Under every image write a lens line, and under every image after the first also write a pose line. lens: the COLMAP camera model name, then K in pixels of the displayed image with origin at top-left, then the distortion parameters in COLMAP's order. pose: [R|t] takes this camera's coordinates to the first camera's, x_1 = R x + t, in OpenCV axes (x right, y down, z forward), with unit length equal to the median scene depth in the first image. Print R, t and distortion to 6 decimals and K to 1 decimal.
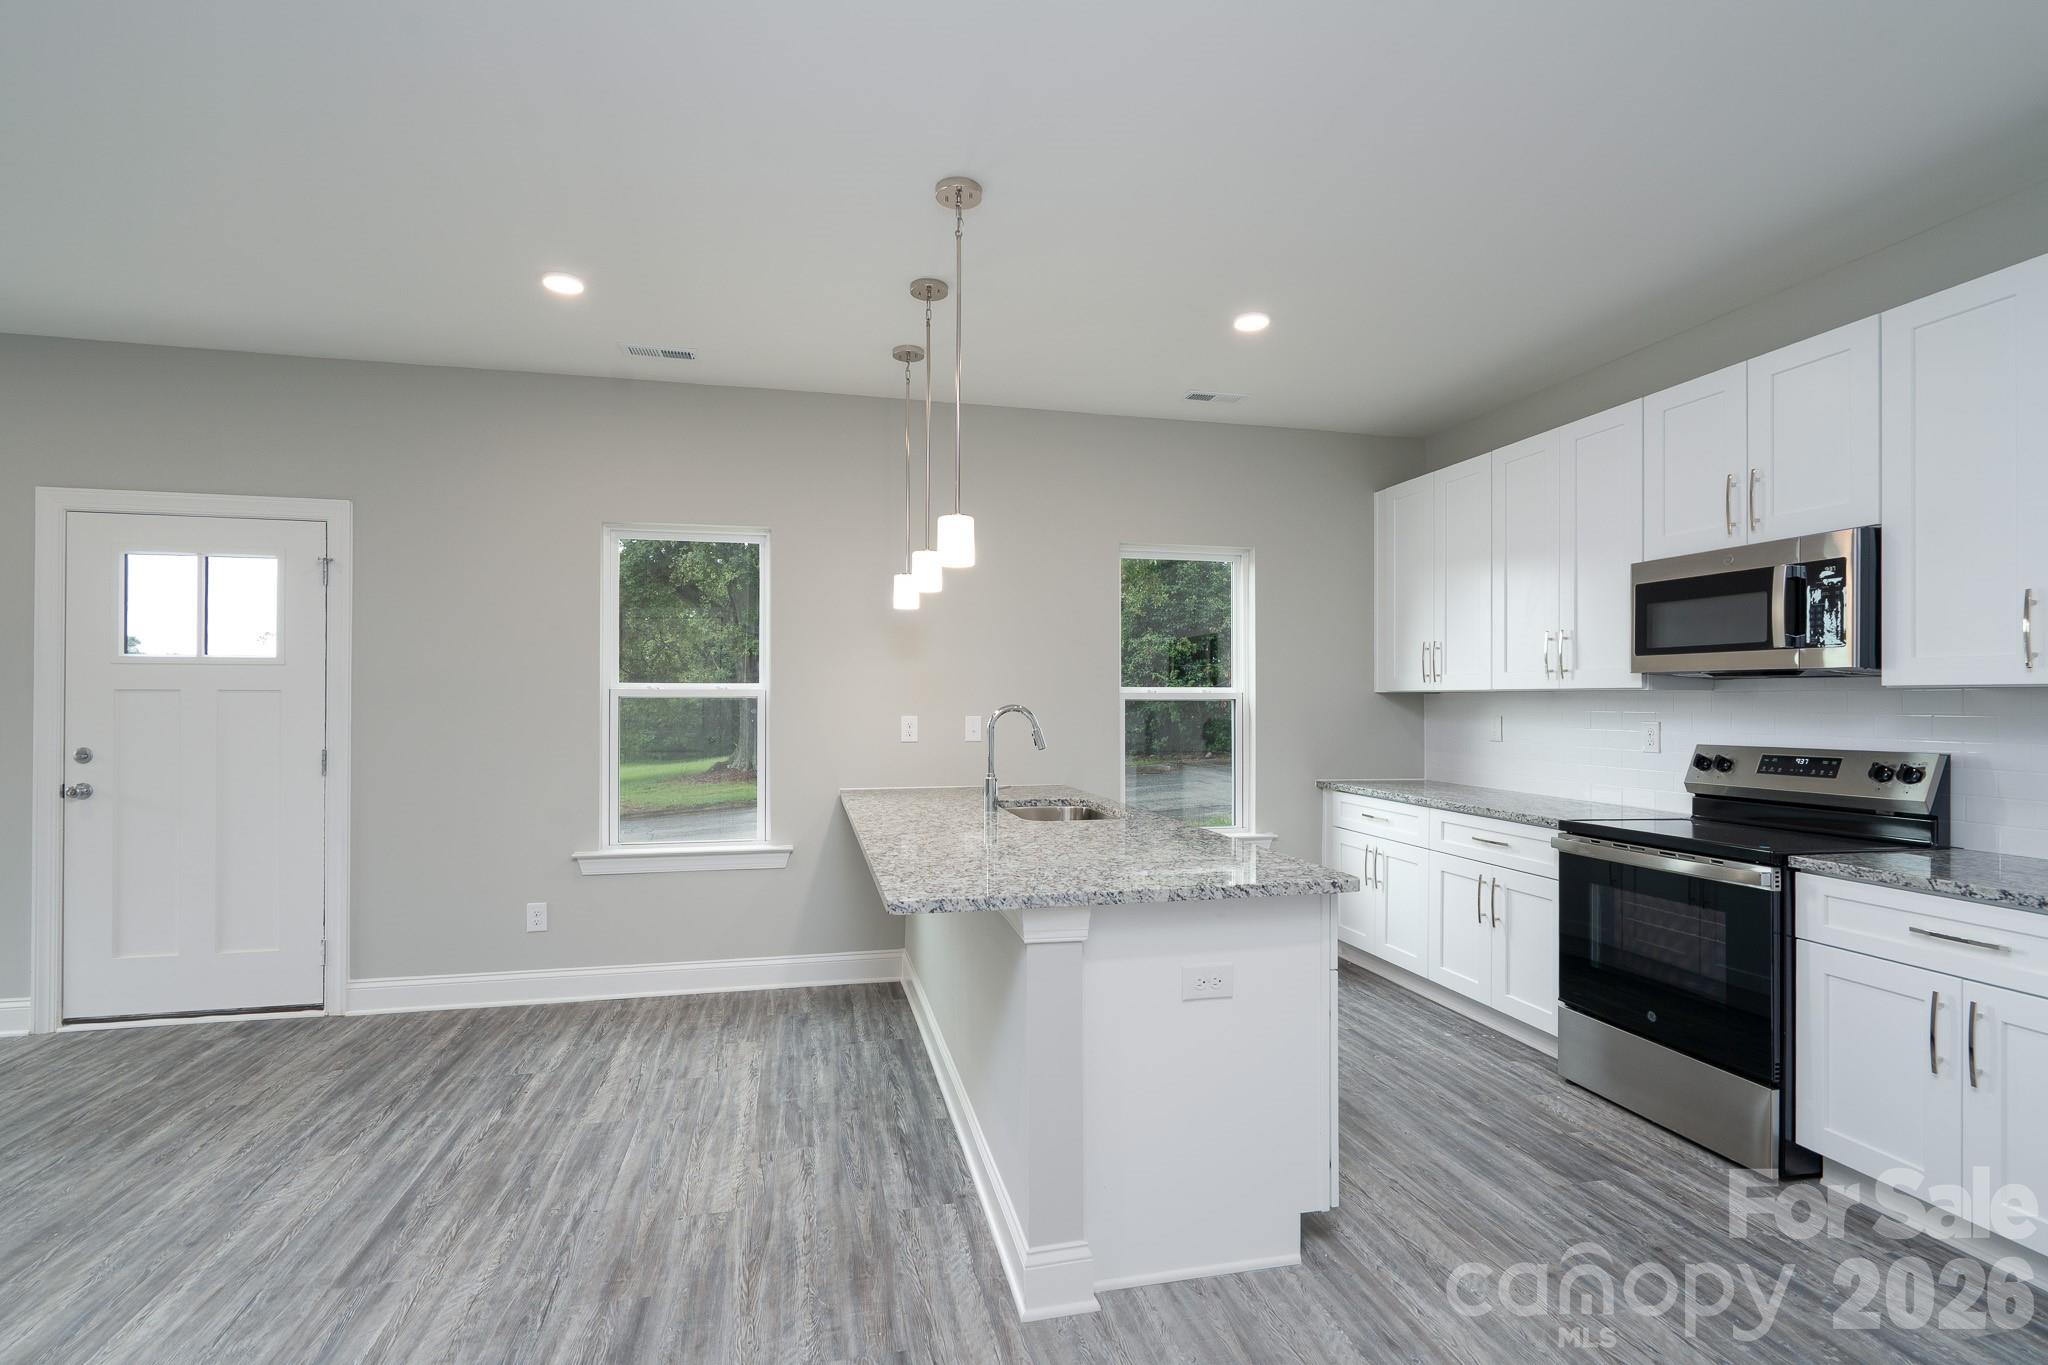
lens RADIAL K [[944.0, 0, 1019.5], [0, 944.0, 698.7], [0, 0, 1]] dist [0.000036, -0.000642]
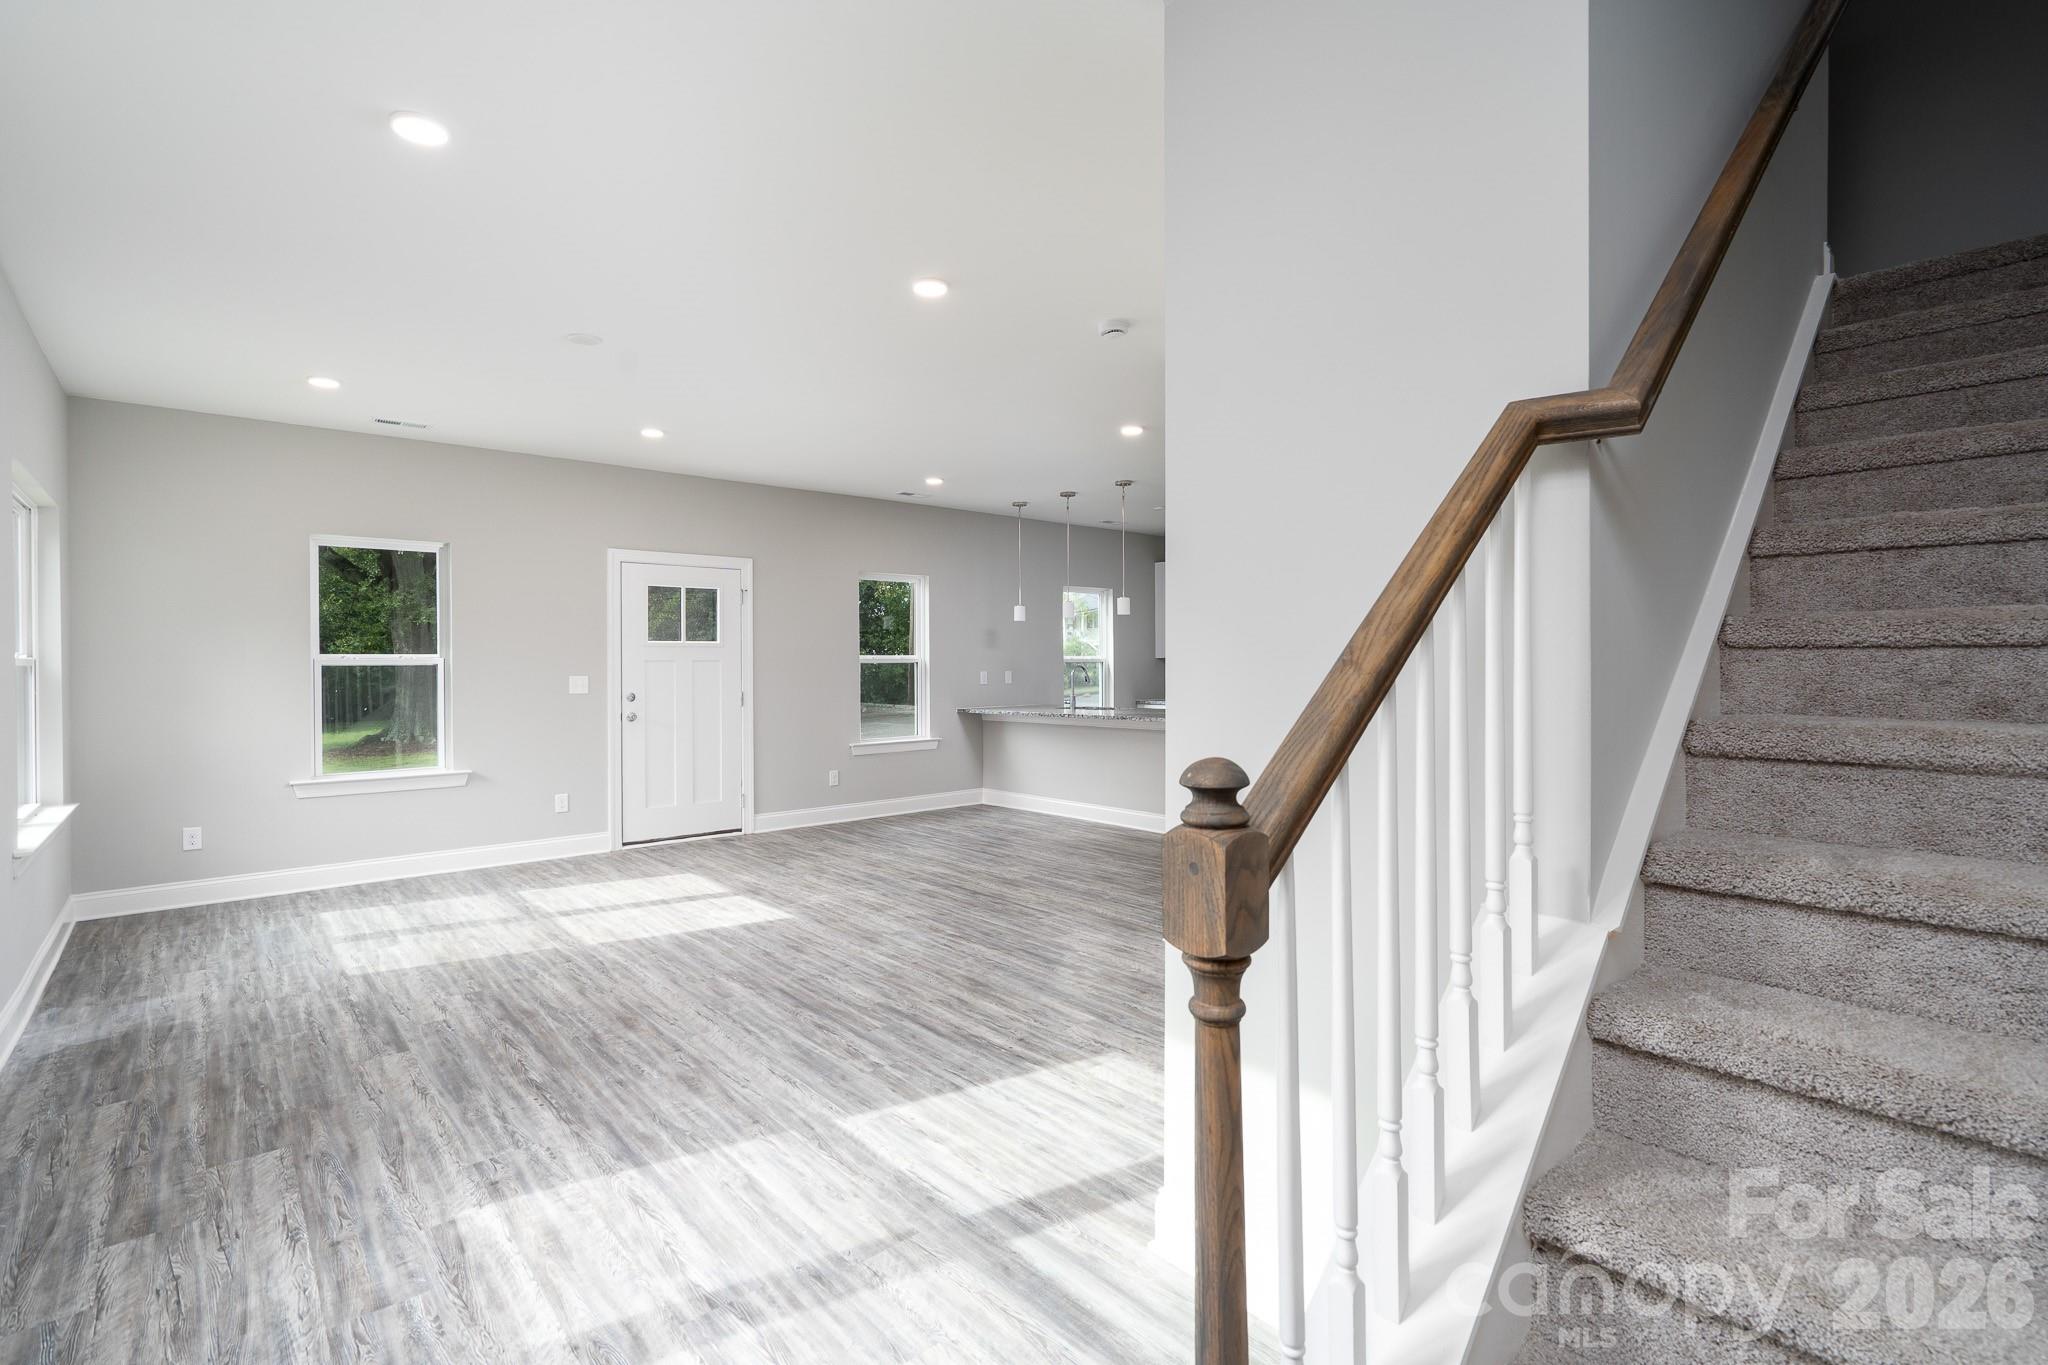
lens RADIAL K [[944.0, 0, 1019.1], [0, 944.0, 671.5], [0, 0, 1]] dist [0.000036, -0.000642]
pose [[0.880129, -0.014837, 0.474503, -1.289948], [0.012725, 0.999890, 0.007662, 0.006749], [-0.474565, -0.000706, 0.880220, -1.020743]]
